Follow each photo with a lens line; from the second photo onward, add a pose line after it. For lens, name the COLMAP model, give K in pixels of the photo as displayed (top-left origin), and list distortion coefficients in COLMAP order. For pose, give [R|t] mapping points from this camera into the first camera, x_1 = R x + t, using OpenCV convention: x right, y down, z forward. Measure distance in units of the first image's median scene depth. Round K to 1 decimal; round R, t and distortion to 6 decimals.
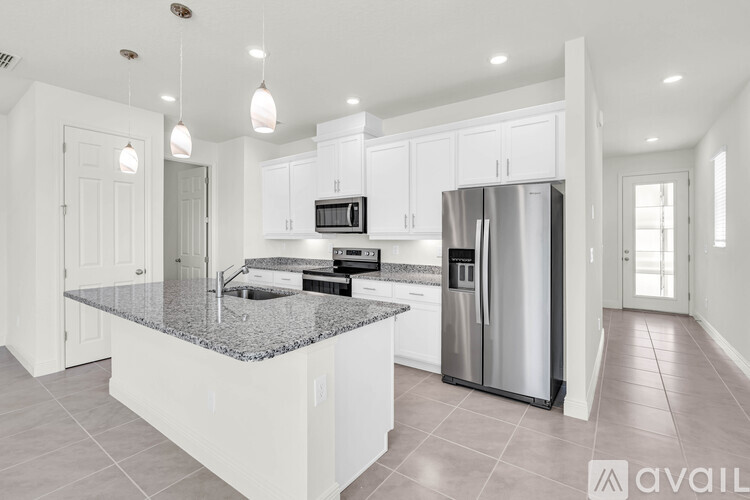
lens RADIAL K [[341.7, 0, 372.9], [0, 341.7, 235.6], [0, 0, 1]] dist [0.000612, -0.000041]
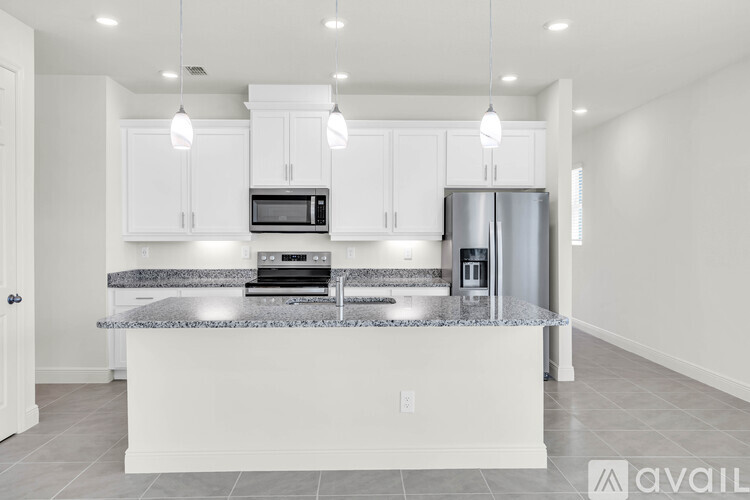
lens RADIAL K [[440.4, 0, 374.7], [0, 440.4, 238.5], [0, 0, 1]] dist [-0.000909, 0.000061]
pose [[0.795696, 0.002787, 0.605690, -0.564396], [-0.001007, 0.999994, -0.003279, 0.008981], [-0.605696, 0.001999, 0.795694, 0.082852]]
